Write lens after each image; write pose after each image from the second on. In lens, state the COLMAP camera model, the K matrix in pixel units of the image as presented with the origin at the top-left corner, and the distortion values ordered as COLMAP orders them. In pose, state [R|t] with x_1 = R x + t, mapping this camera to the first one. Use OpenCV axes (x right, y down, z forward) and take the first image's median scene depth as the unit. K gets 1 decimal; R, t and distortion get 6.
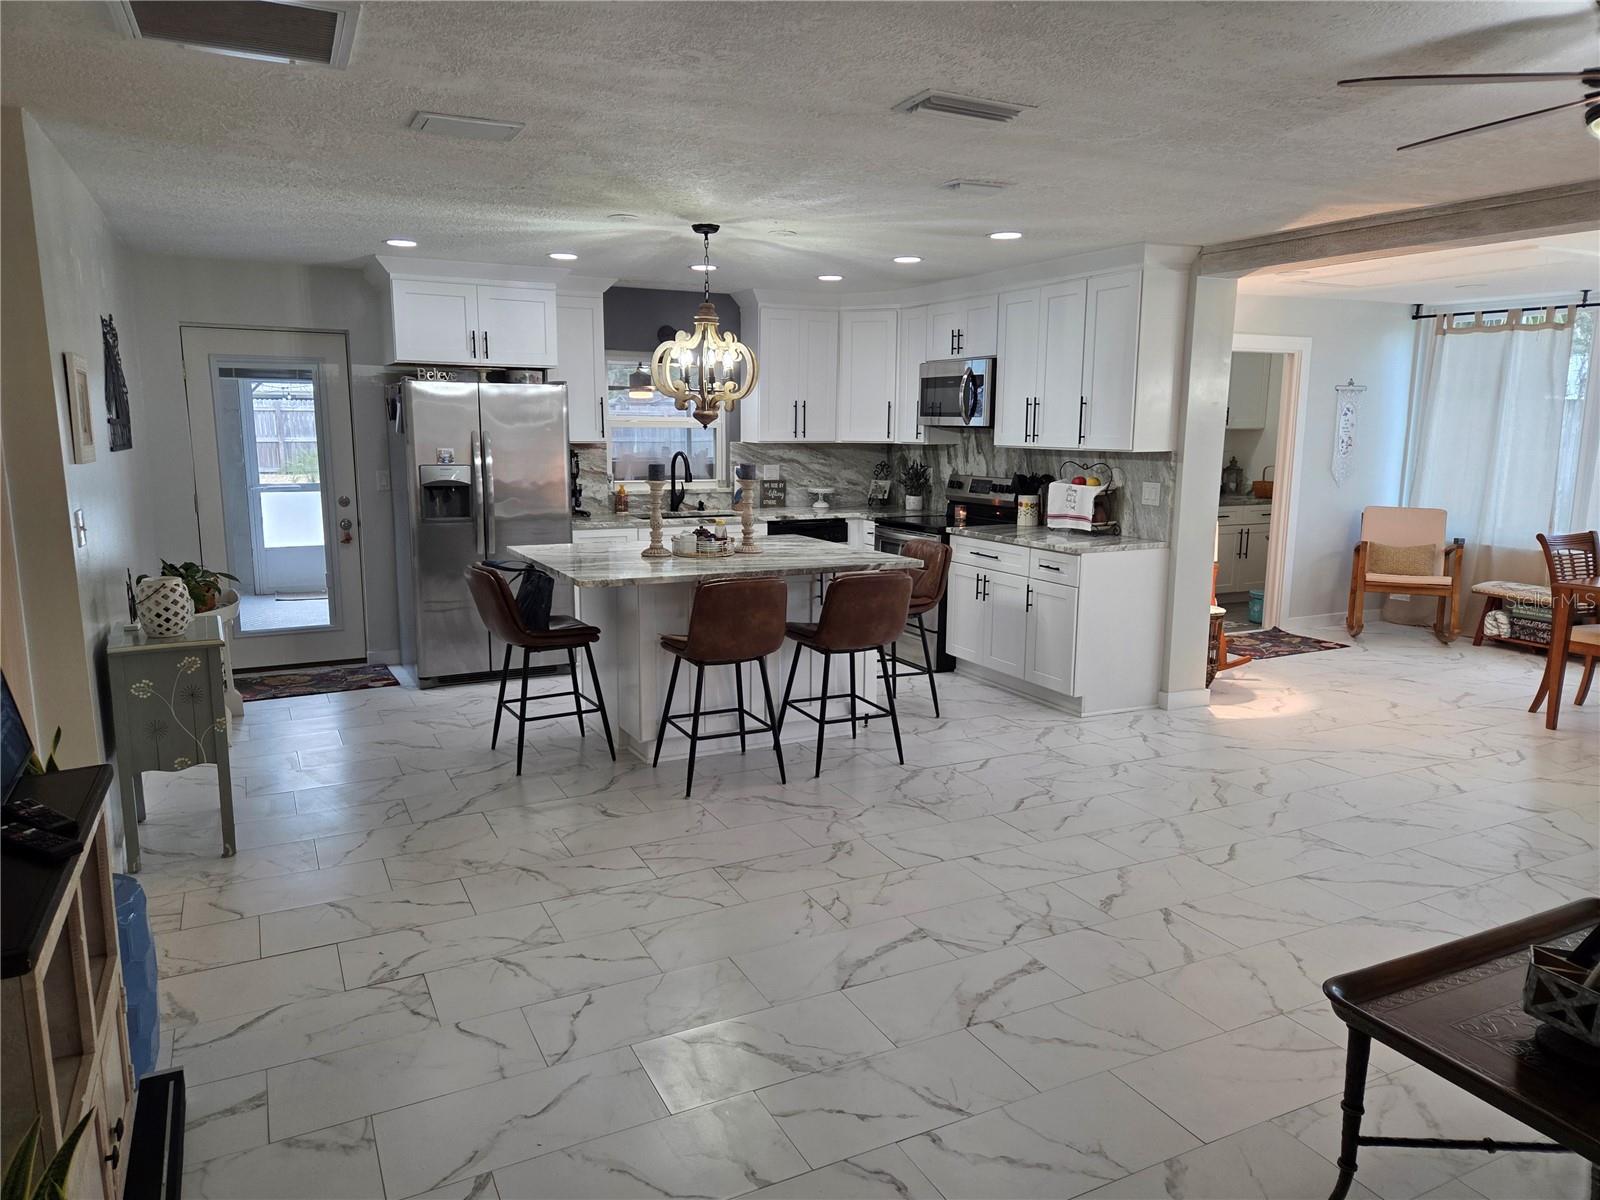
lens RADIAL K [[1070.6, 0, 776.5], [0, 1070.6, 597.4], [0, 0, 1]] dist [0.082384, -0.076616]
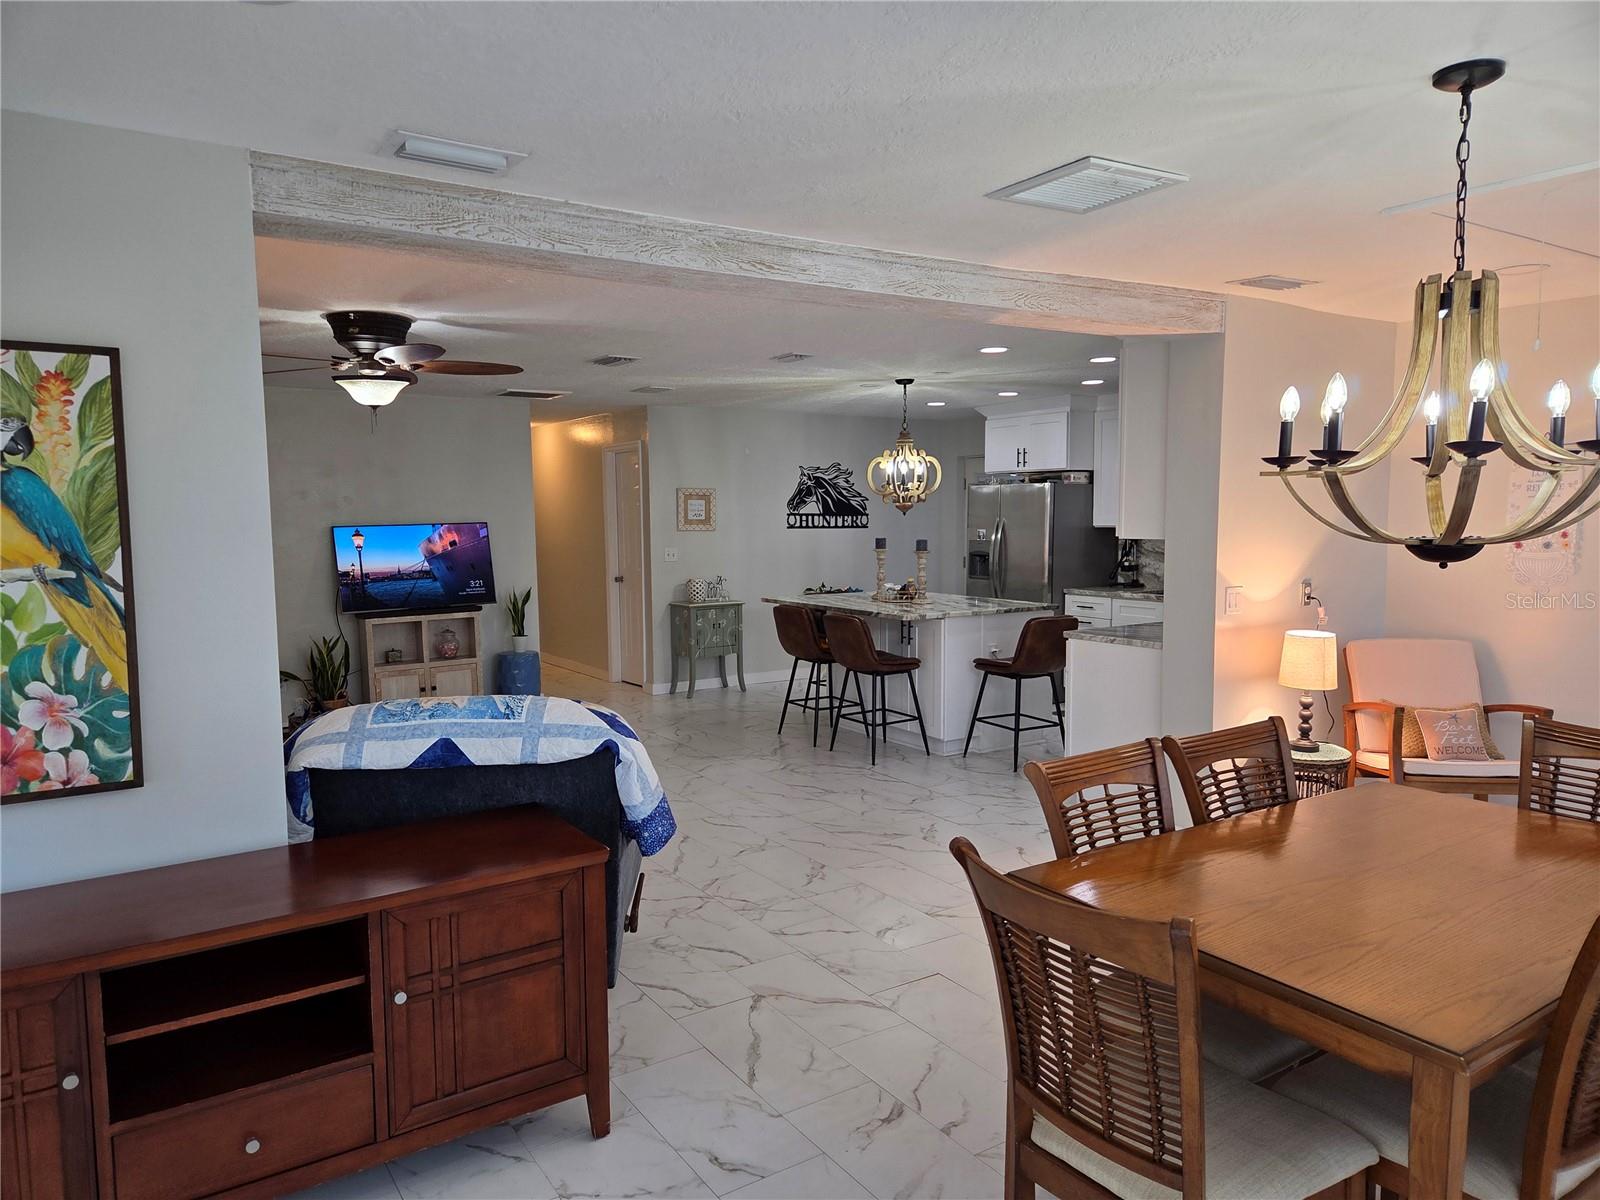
lens RADIAL K [[1075.3, 0, 797.7], [0, 1075.3, 600.6], [0, 0, 1]] dist [0.081798, -0.071719]
pose [[0.123824, 0.075628, -0.989418, 1.365441], [-0.156267, 0.986136, 0.055821, -0.101600], [0.979923, 0.147701, 0.133925, 0.679650]]
